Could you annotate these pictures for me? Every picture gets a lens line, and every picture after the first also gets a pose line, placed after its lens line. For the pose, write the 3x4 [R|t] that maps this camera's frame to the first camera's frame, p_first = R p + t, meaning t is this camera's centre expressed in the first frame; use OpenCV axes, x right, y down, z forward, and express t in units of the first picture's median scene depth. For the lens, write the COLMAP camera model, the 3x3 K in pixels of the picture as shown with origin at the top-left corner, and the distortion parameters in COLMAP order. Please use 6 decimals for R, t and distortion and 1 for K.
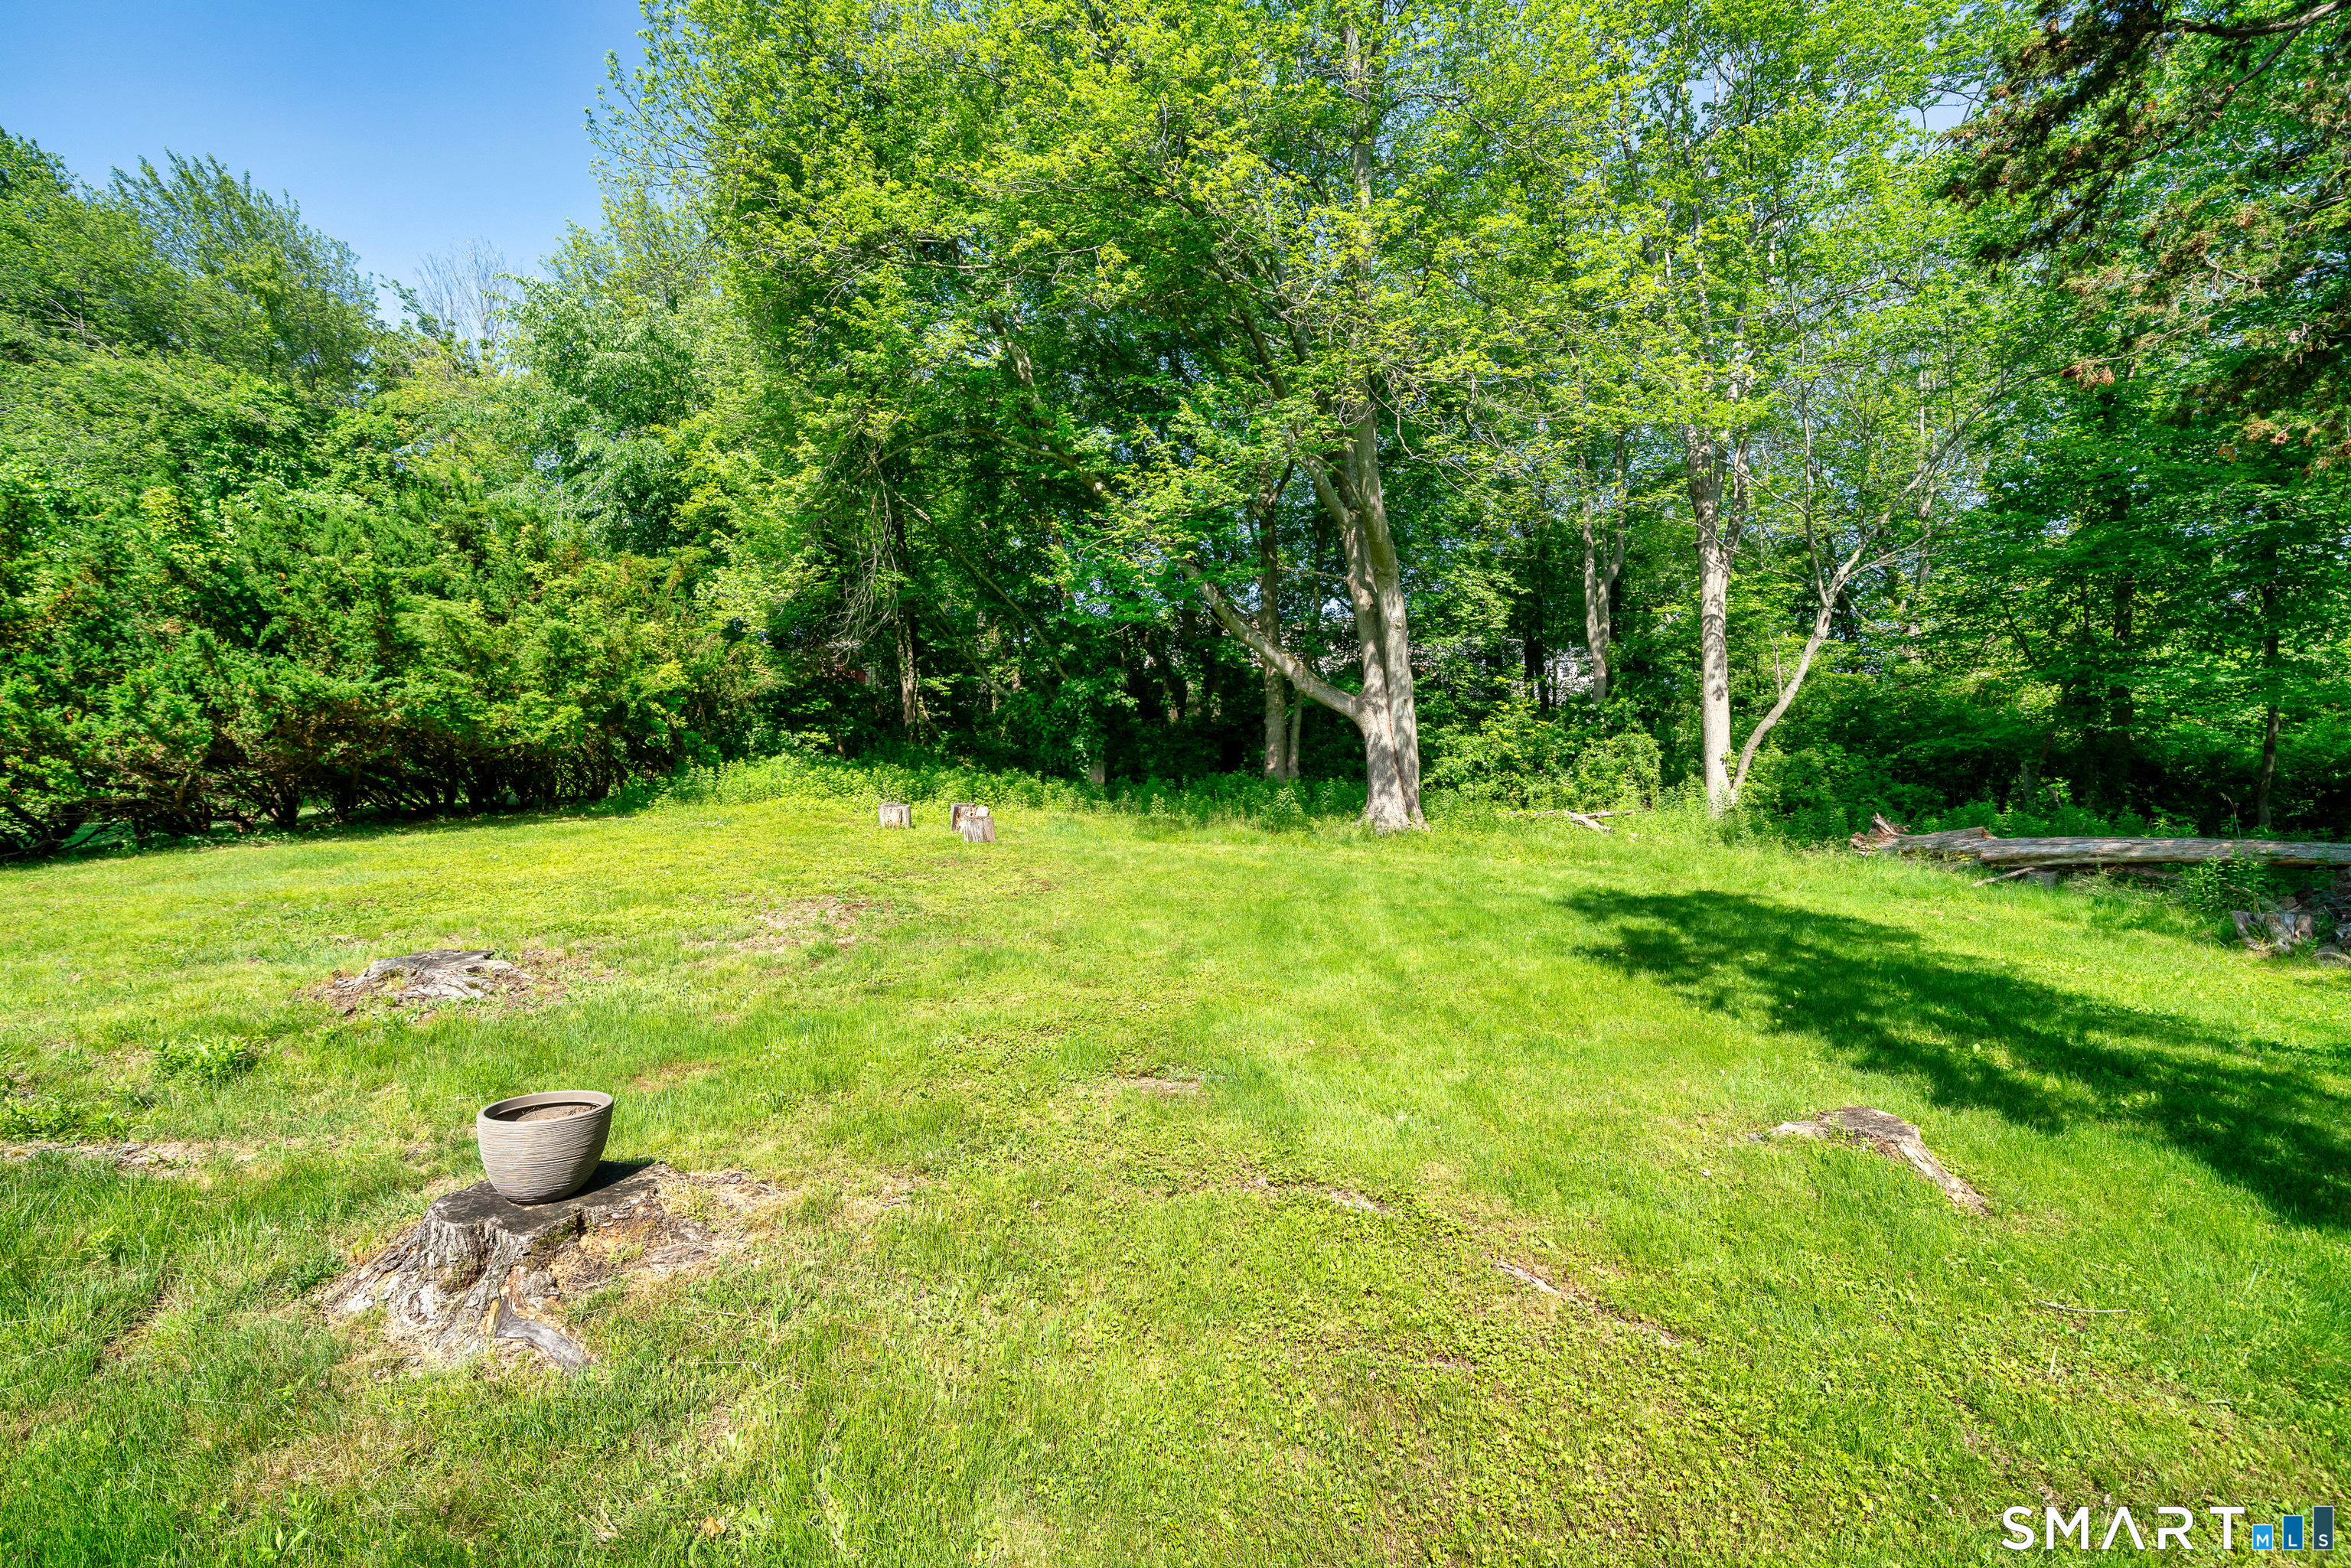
lens RADIAL K [[972.4, 0, 1165.1], [0, 972.4, 803.1], [0, 0, 1]] dist [0.002898, 0.000140]
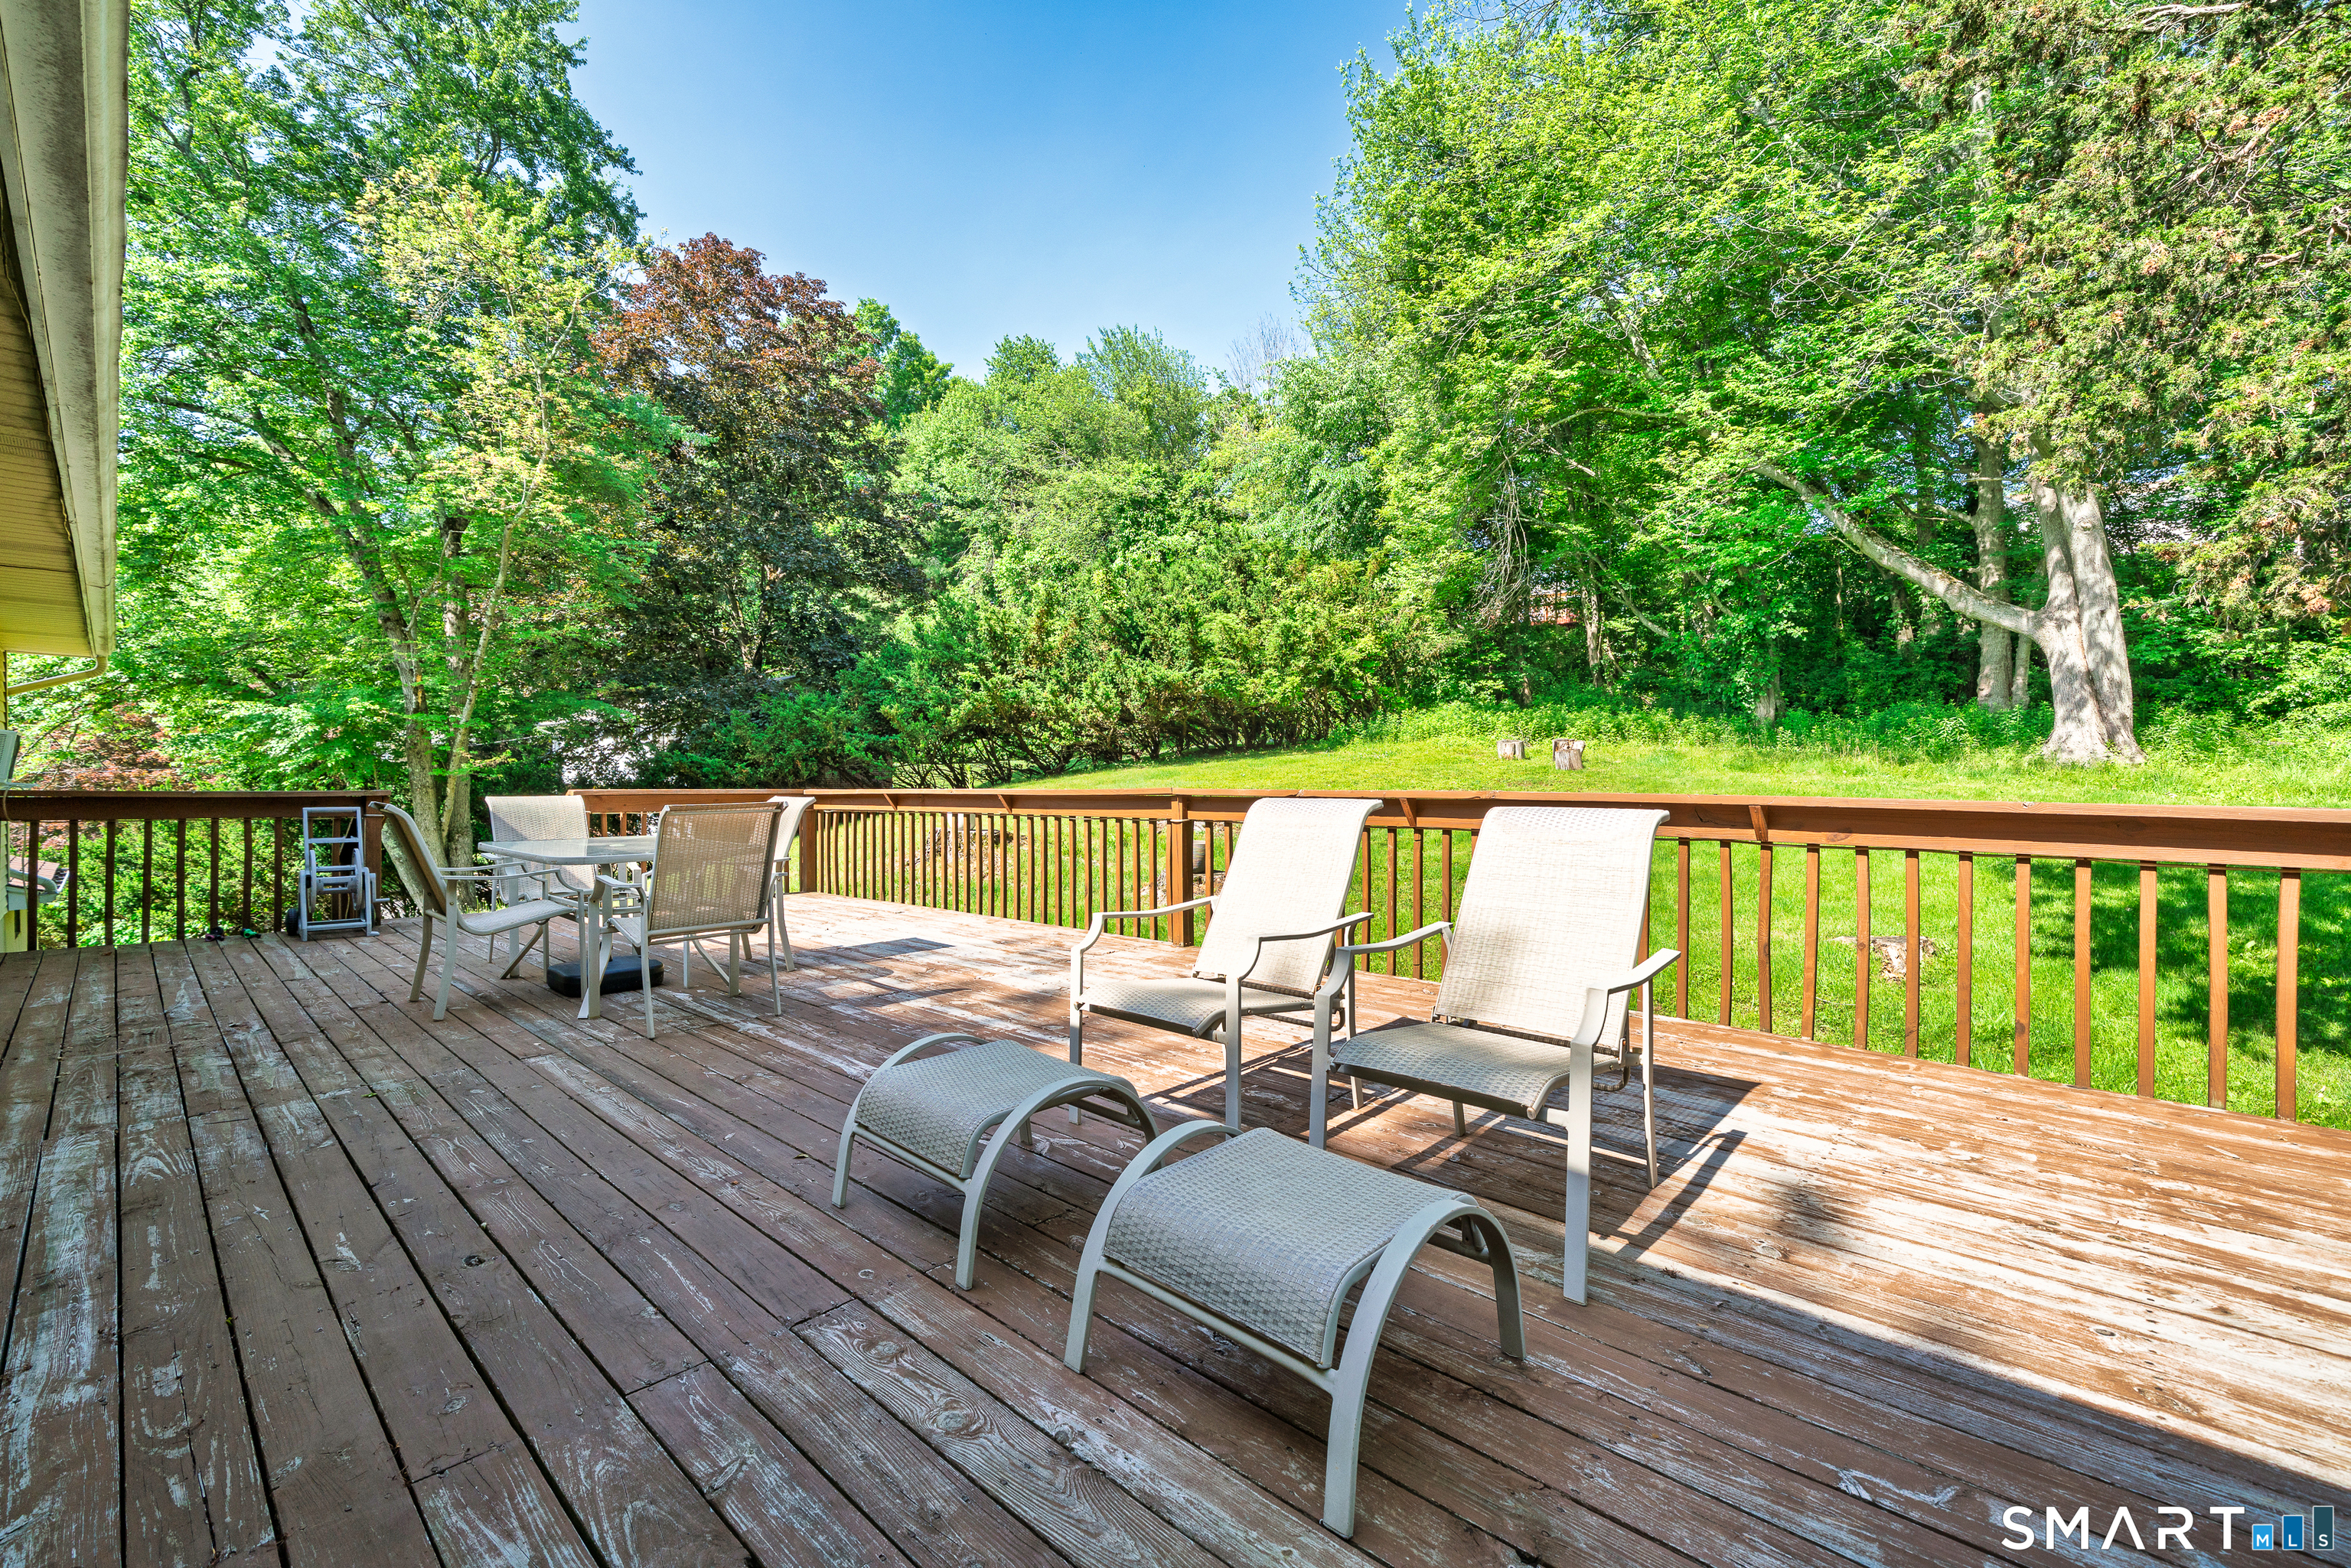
lens RADIAL K [[972.4, 0, 1165.1], [0, 972.4, 803.1], [0, 0, 1]] dist [0.002898, 0.000140]
pose [[0.740923, 0.029306, -0.670951, 0.200722], [0.011438, 0.998352, 0.056237, 0.005938], [0.671493, -0.049341, 0.739366, -0.192827]]
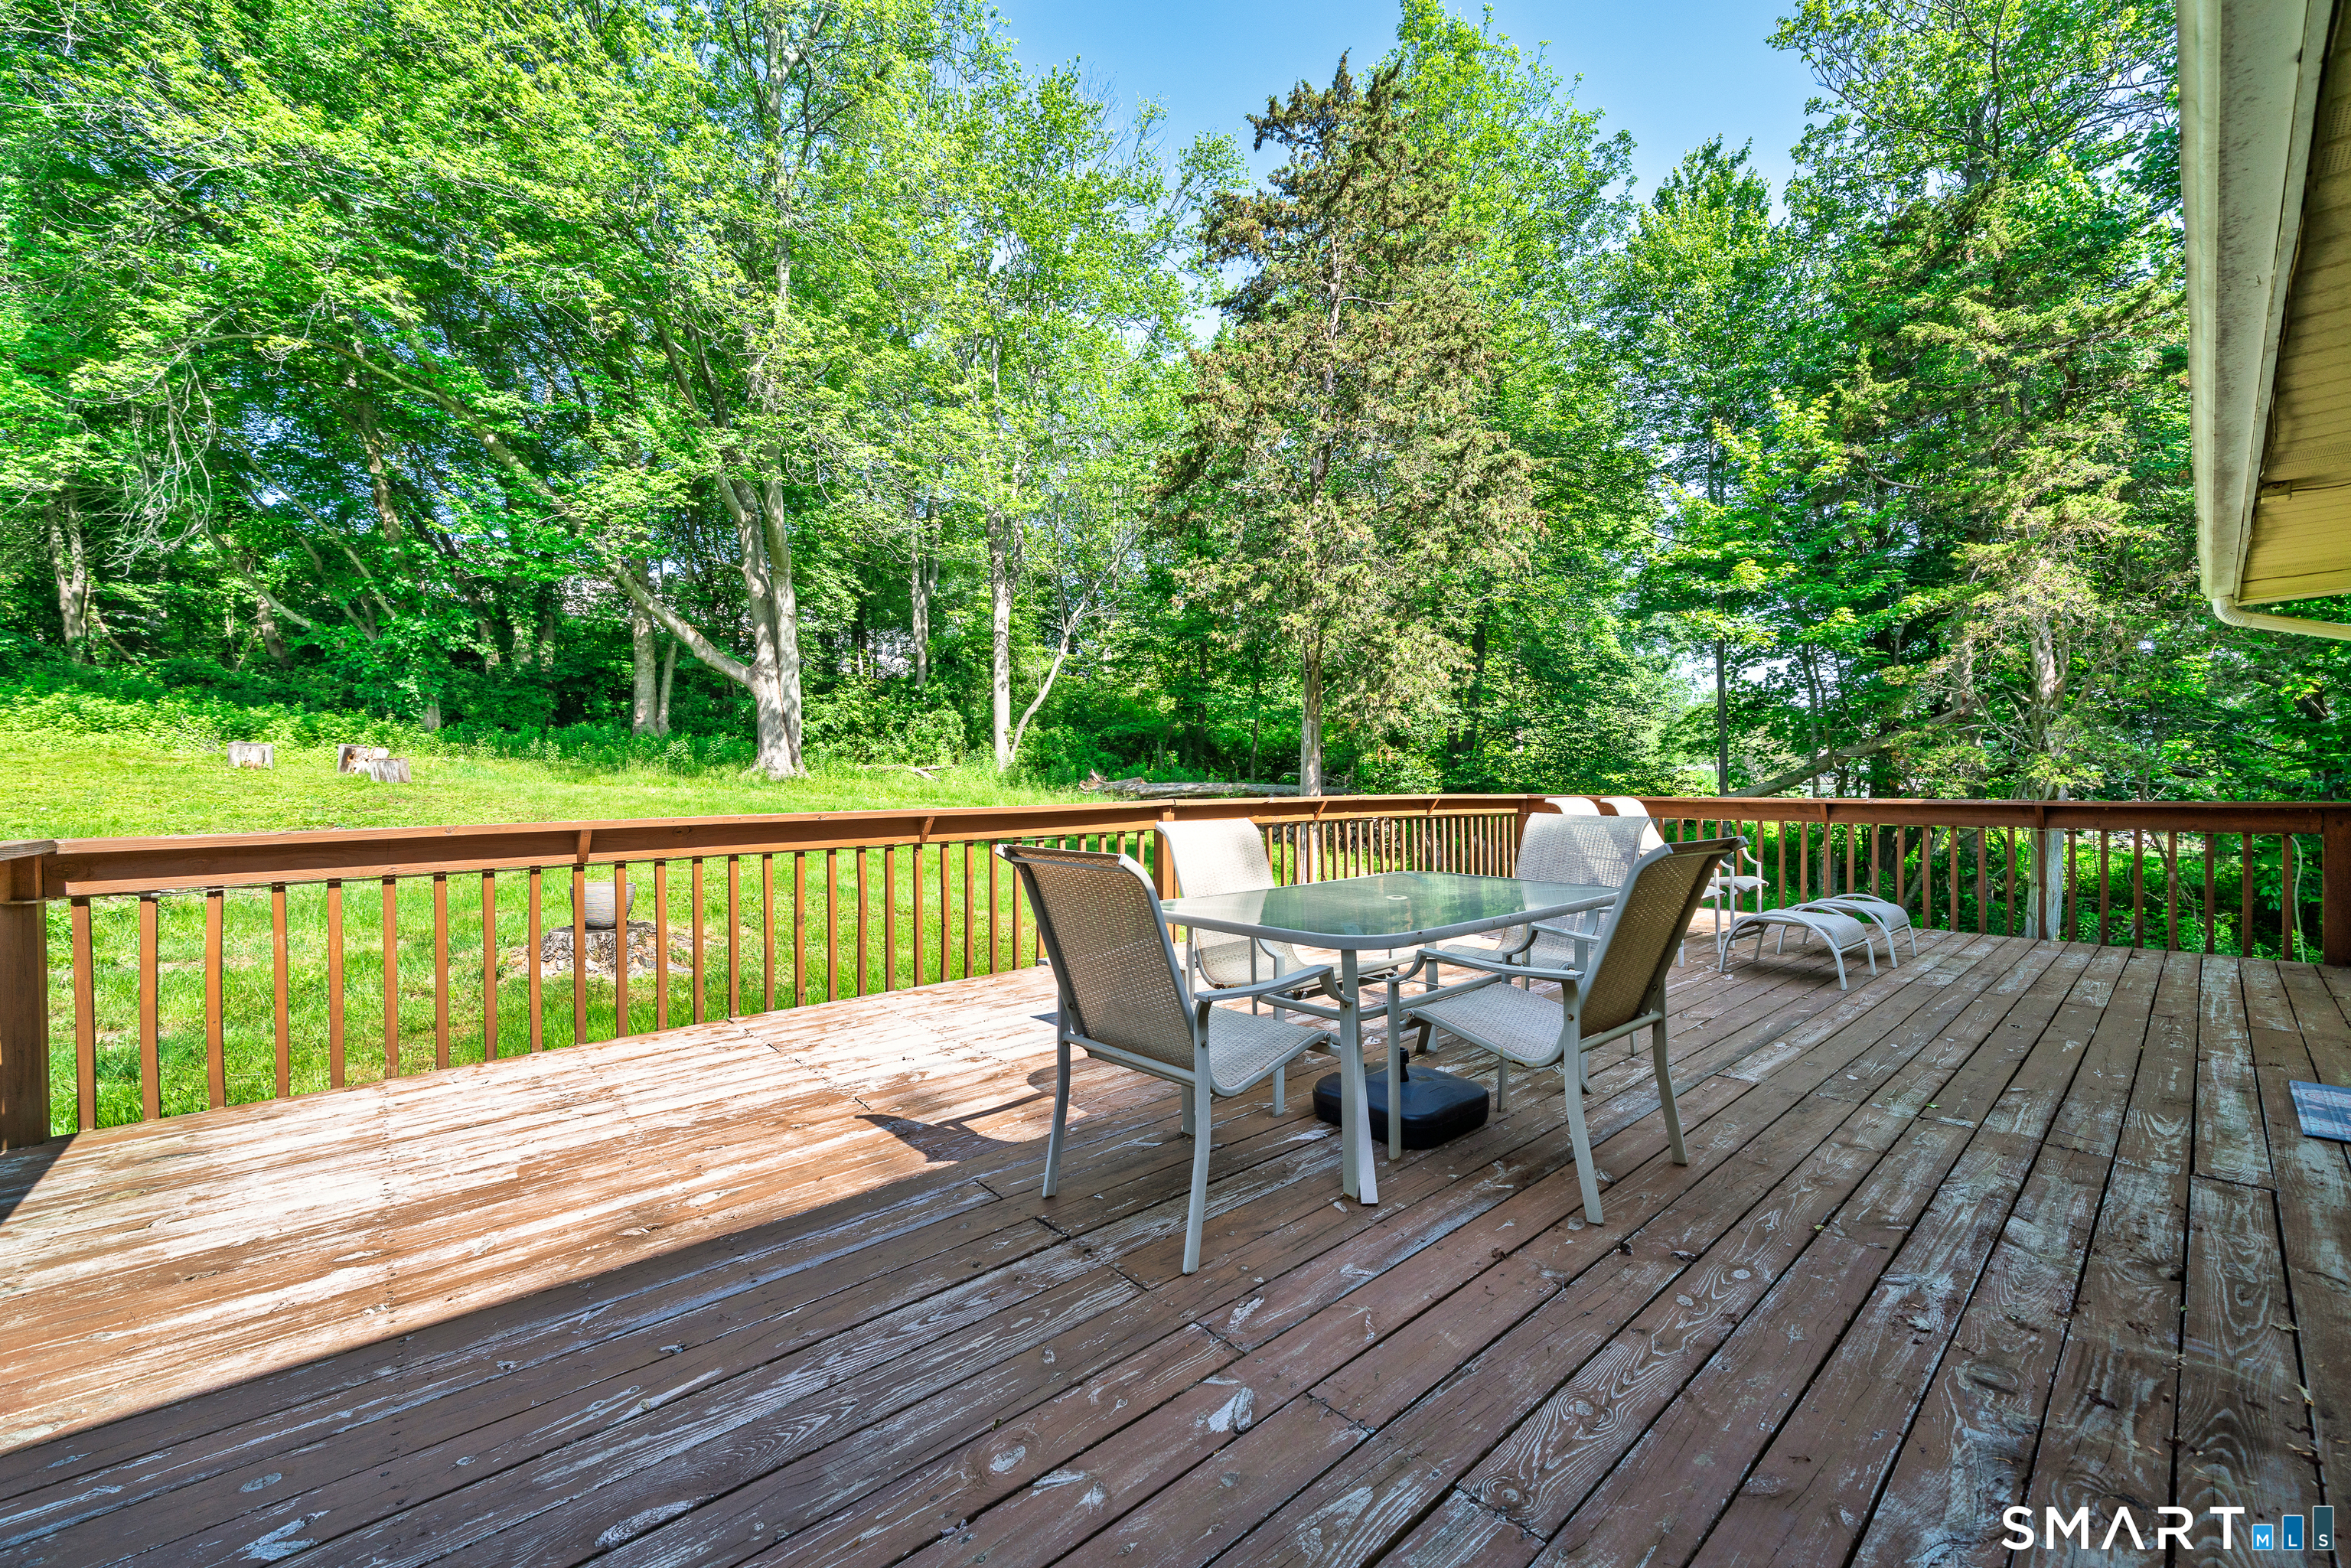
lens RADIAL K [[909.4, 0, 1156.6], [0, 909.4, 806.5], [0, 0, 1]] dist [-0.010341, 0.000060]
pose [[0.753867, -0.009019, 0.656965, -0.160142], [-0.021756, 0.999015, 0.038680, 0.009622], [-0.656667, -0.043453, 0.752928, -0.189999]]
